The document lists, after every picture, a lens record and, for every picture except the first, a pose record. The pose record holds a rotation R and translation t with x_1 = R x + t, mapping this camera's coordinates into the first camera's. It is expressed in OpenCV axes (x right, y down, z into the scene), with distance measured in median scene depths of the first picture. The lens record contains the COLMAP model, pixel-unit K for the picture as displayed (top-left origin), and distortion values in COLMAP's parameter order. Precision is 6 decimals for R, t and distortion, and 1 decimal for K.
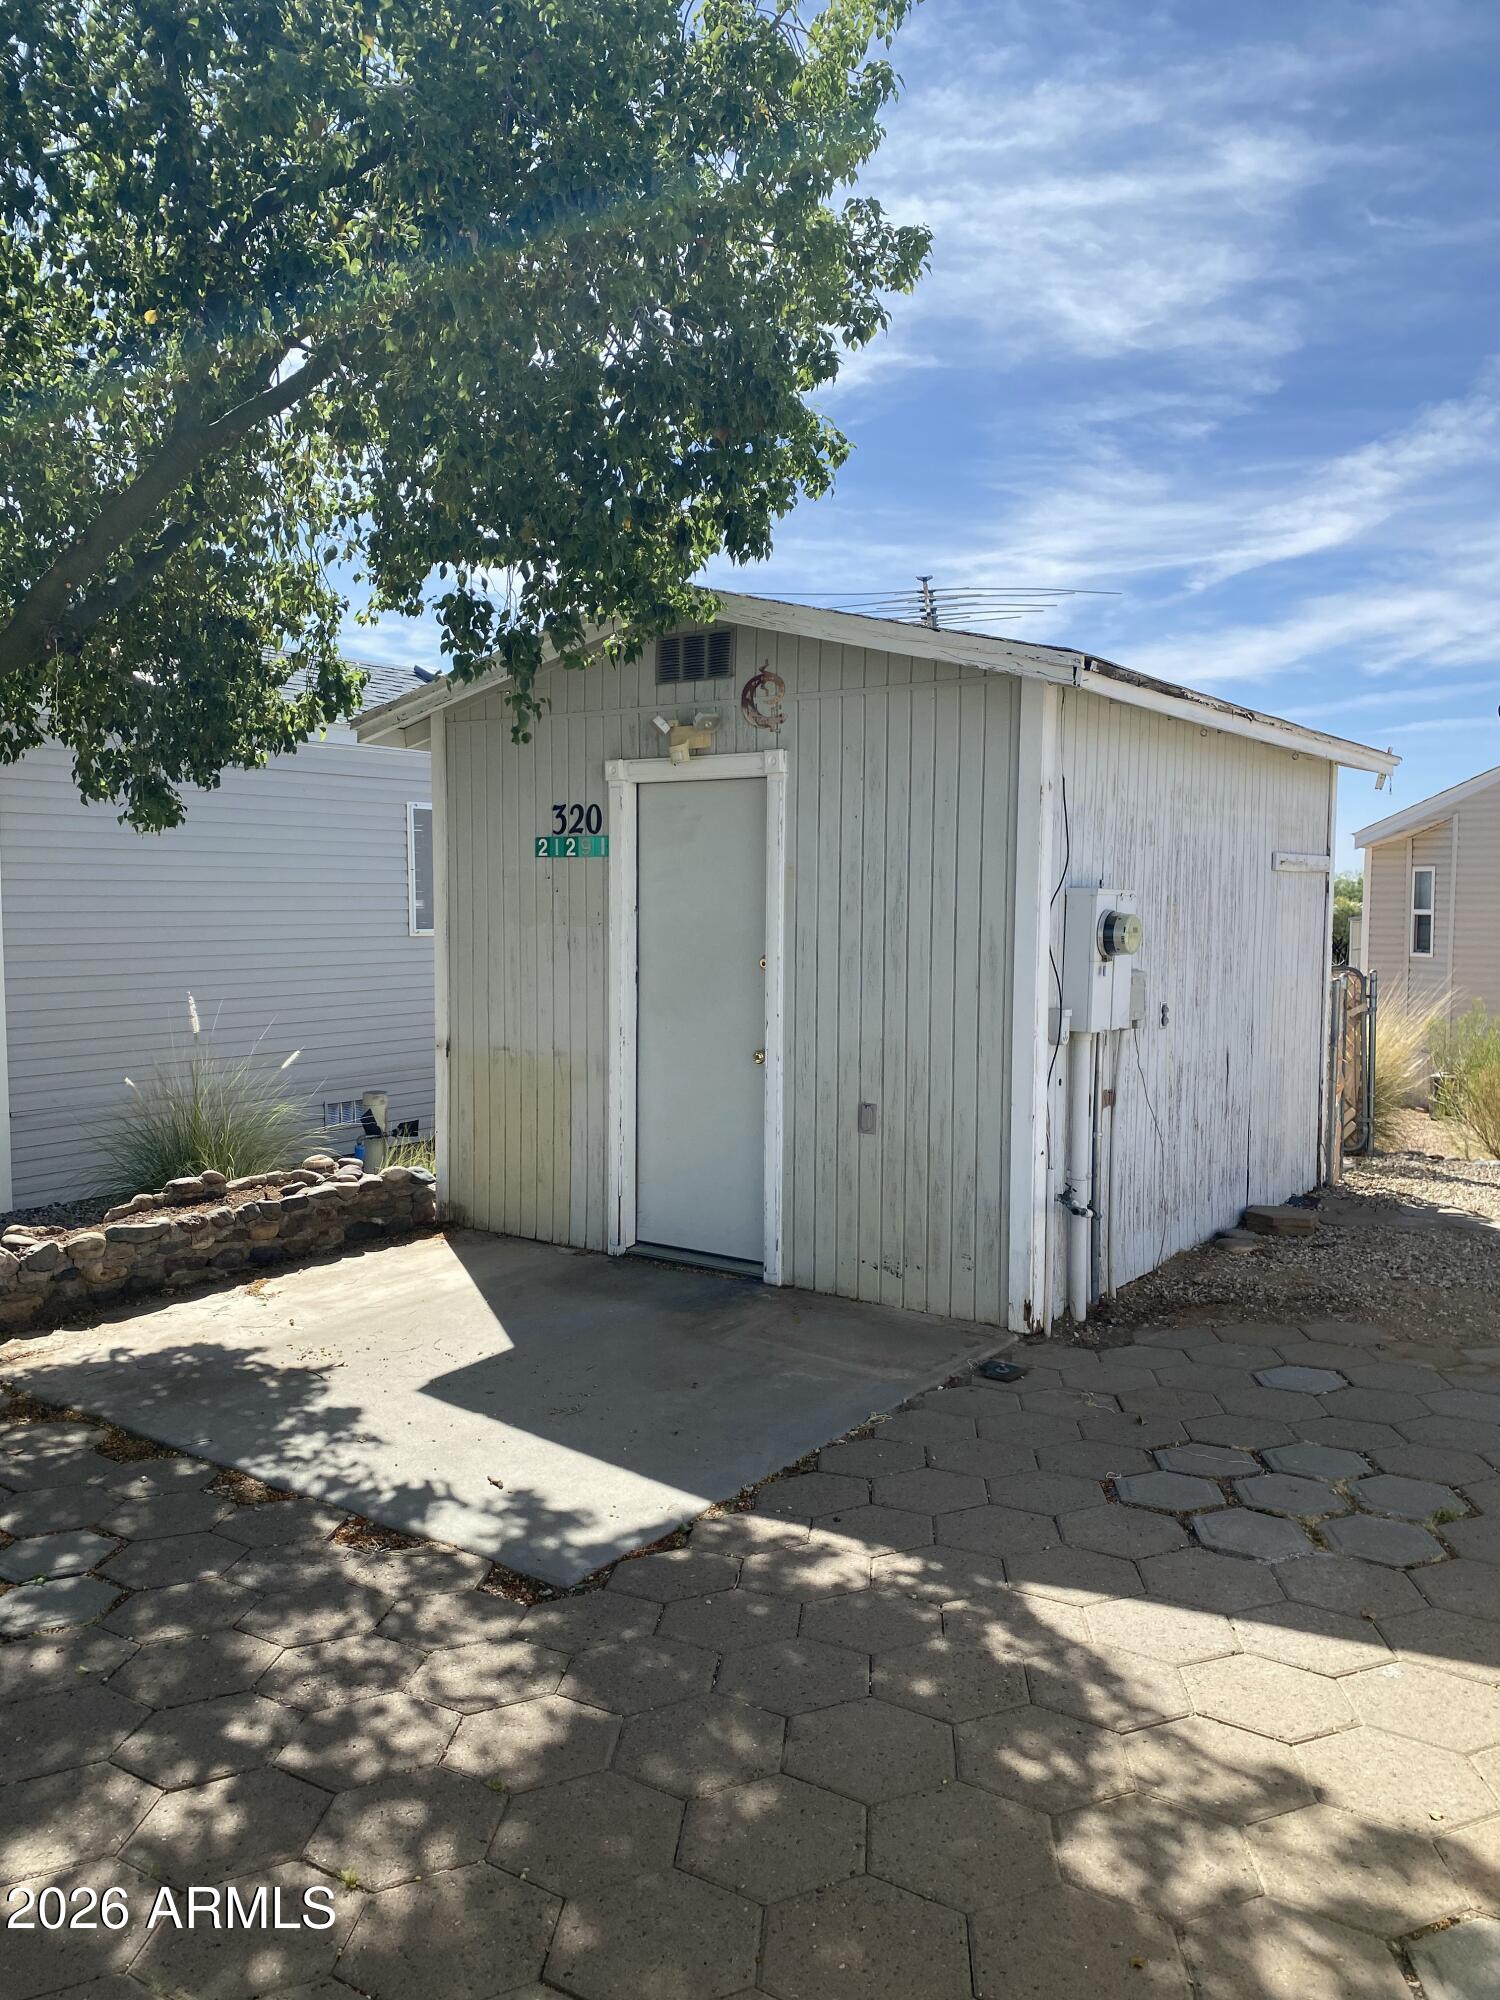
lens RADIAL K [[1508.5, 0, 750.0], [0, 1508.5, 1000.0], [0, 0, 1]] dist [-0.008590, -0.002898]
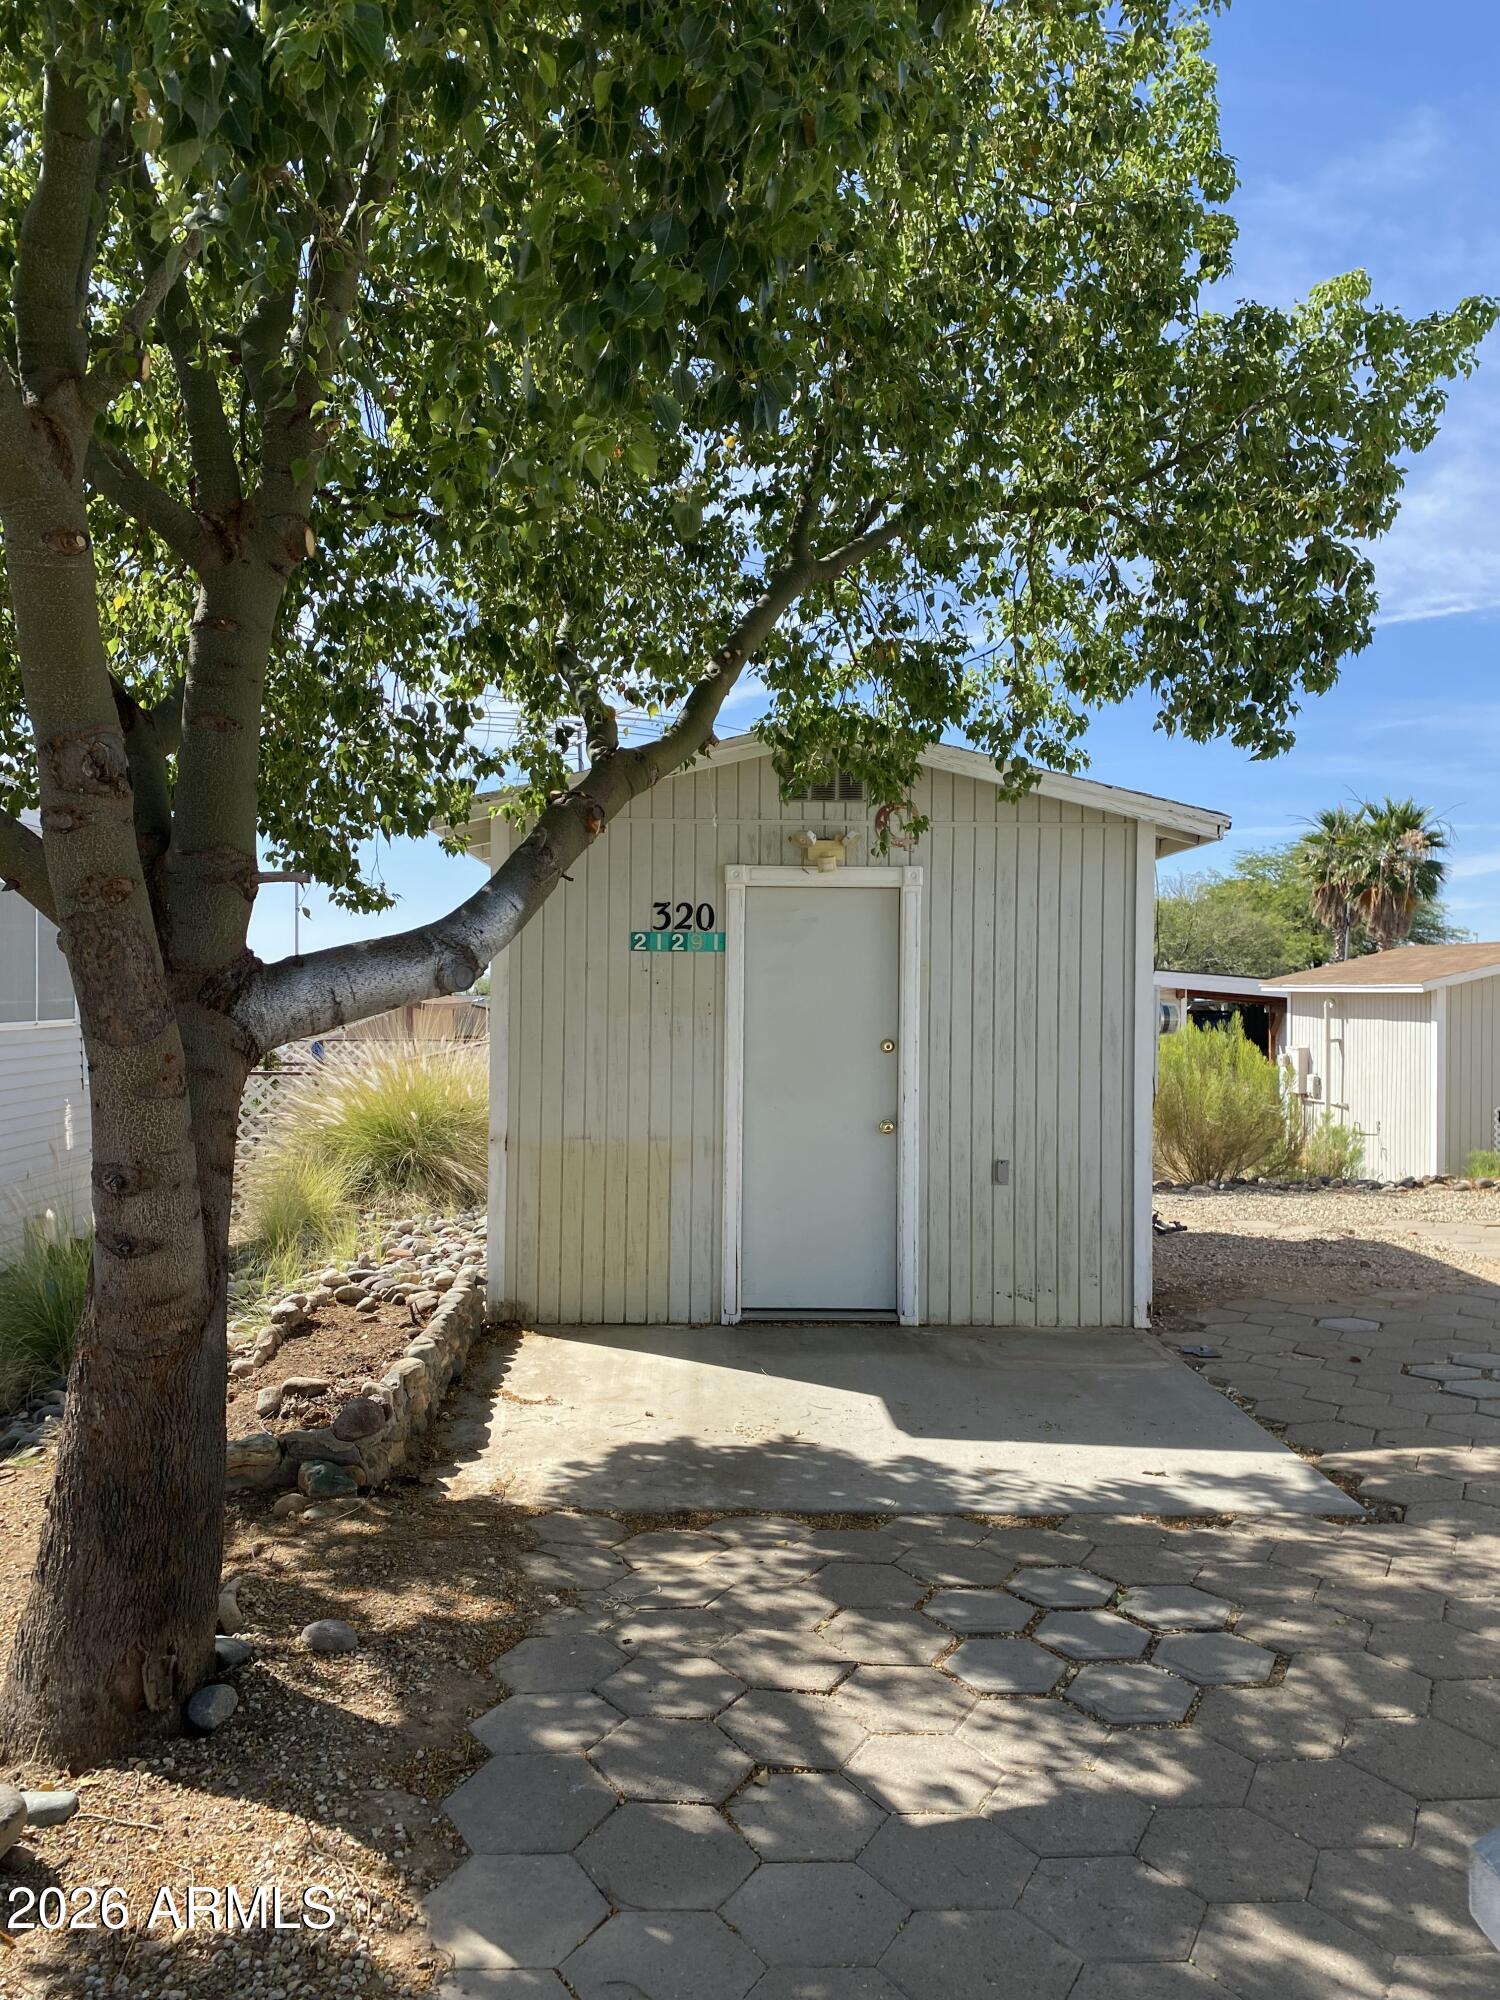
lens RADIAL K [[1514.6, 0, 751.0], [0, 1514.6, 959.6], [0, 0, 1]] dist [0.041484, -0.002147]
pose [[0.803449, 0.015400, 0.595175, -0.867640], [0.037565, 0.996362, -0.076491, -0.006010], [-0.594187, 0.083814, 0.799948, 0.134725]]
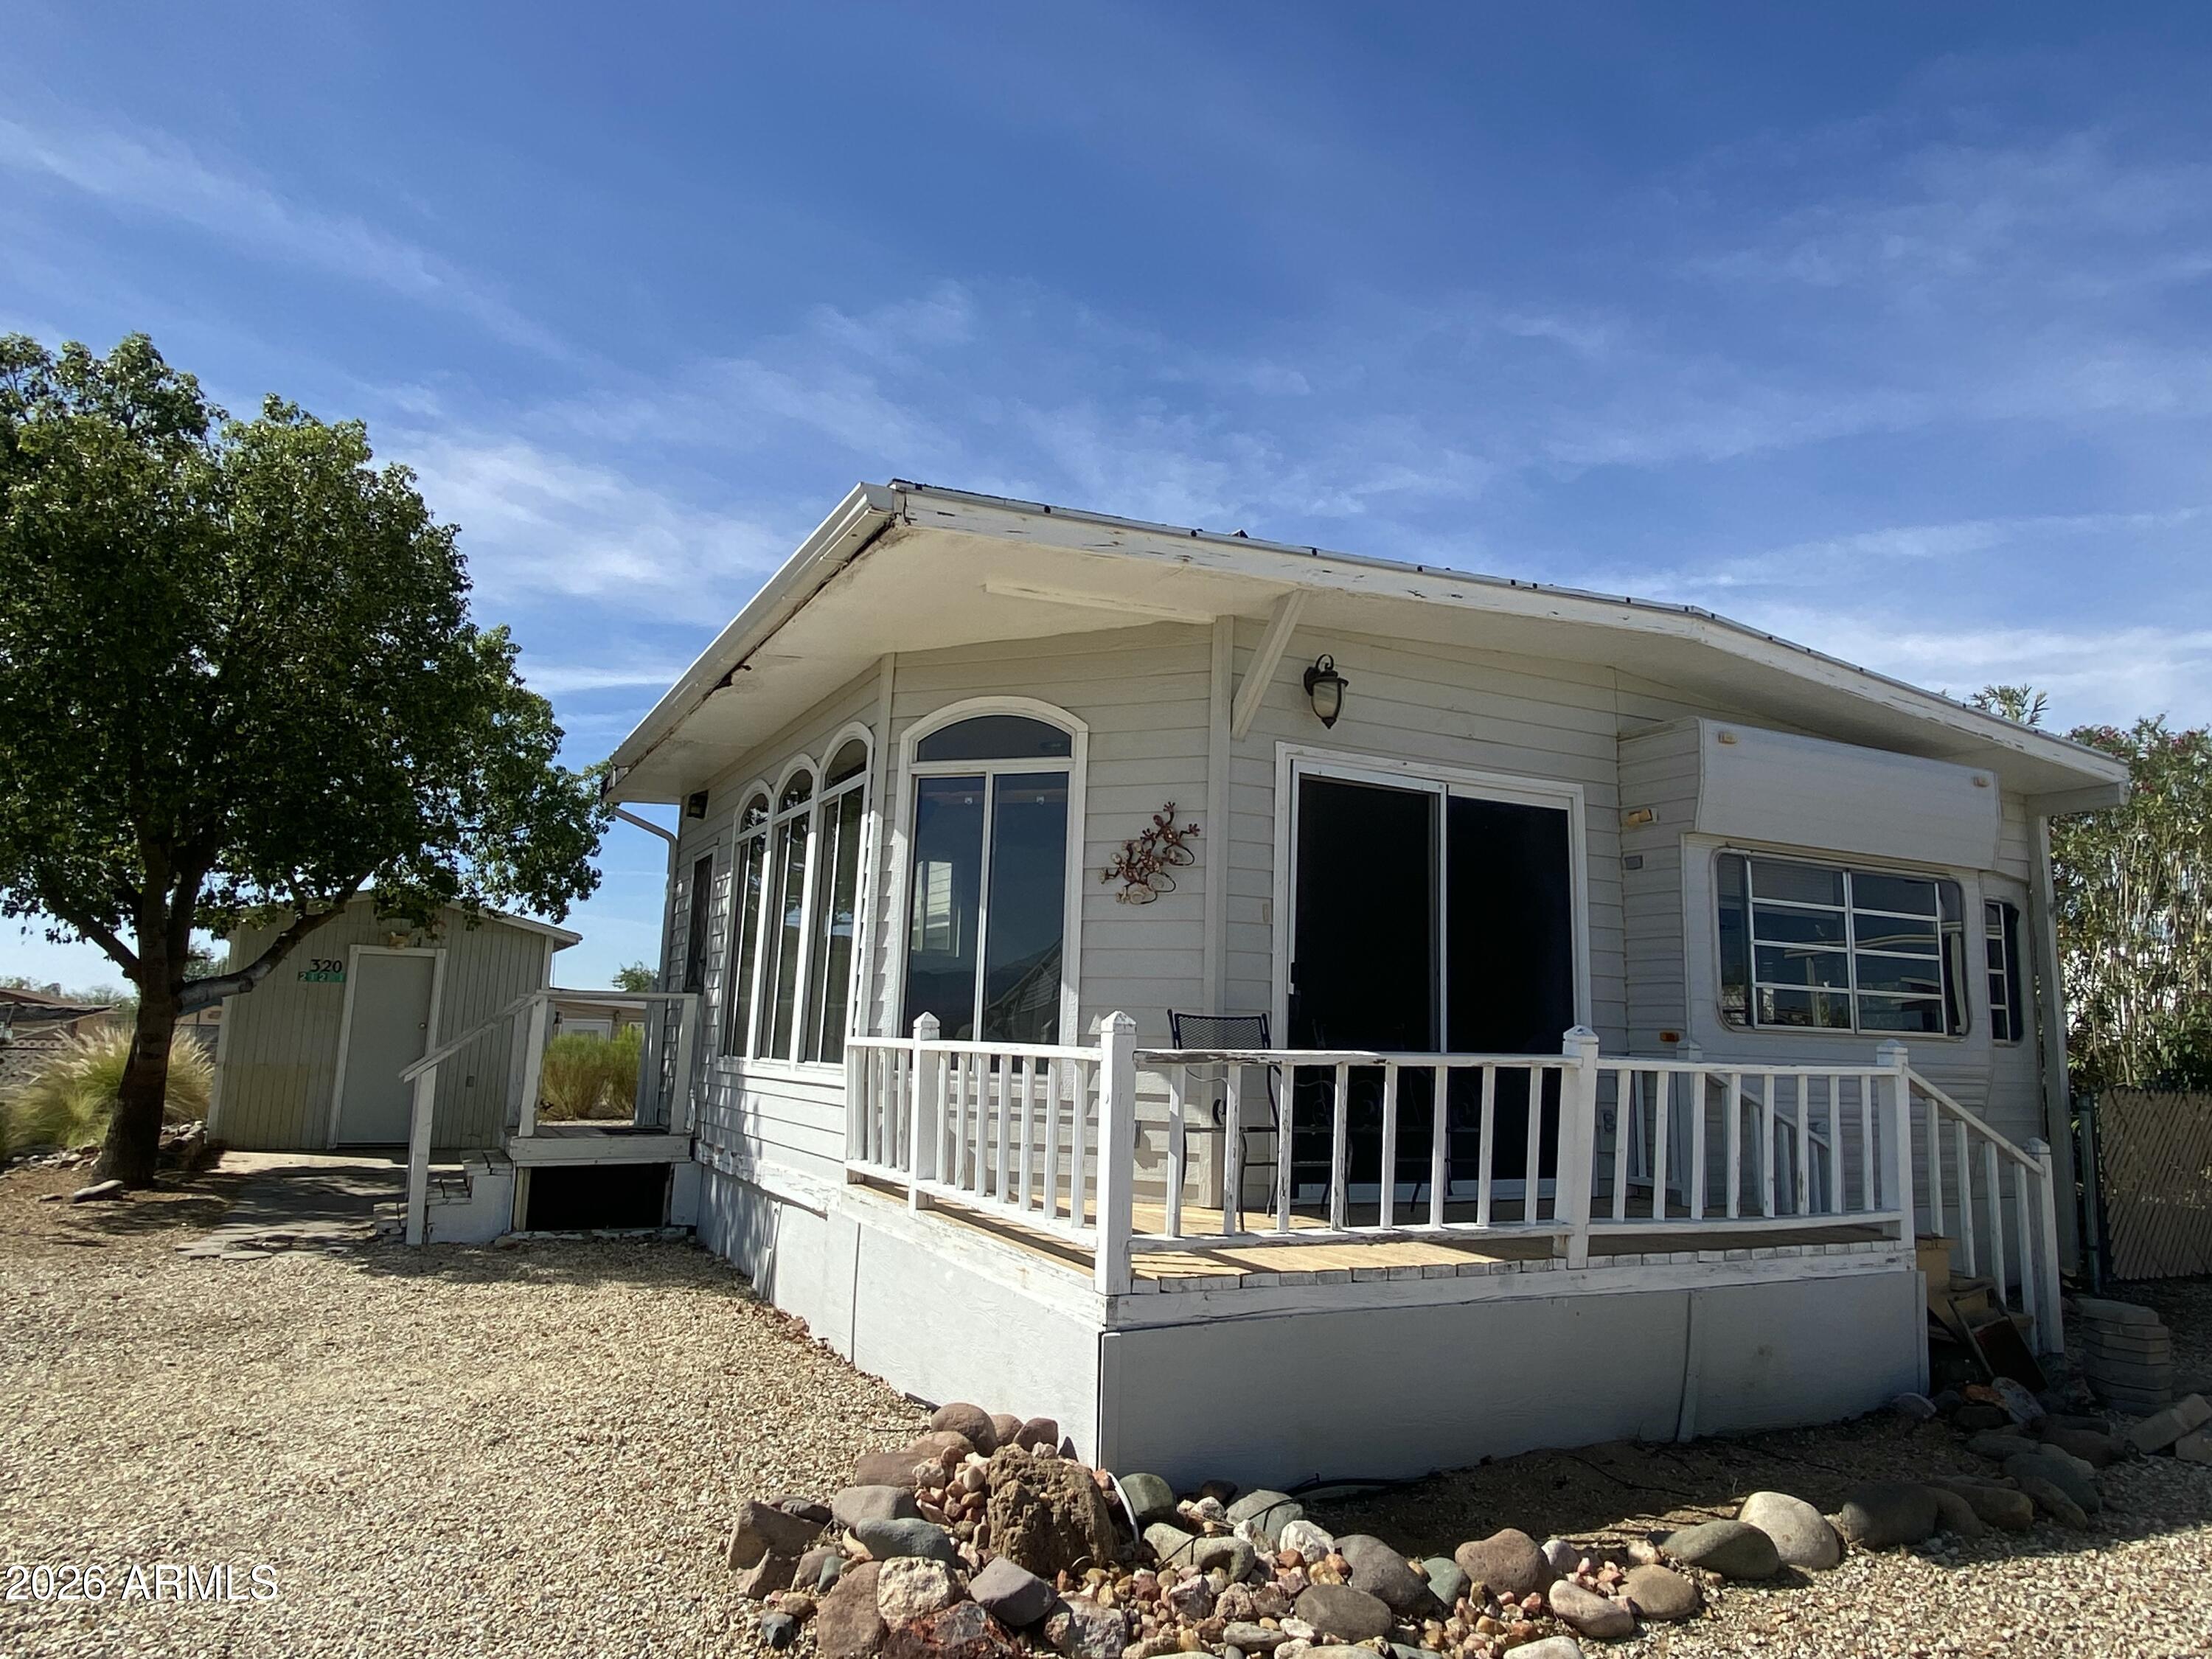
lens RADIAL K [[1402.0, 0, 1106.0], [0, 1402.0, 829.5], [0, 0, 1]] dist [0.004526, 0.000287]
pose [[0.460042, 0.143520, 0.876221, -1.867974], [0.033634, 0.983325, -0.178722, 0.132409], [-0.887260, 0.111690, 0.447544, -1.381343]]
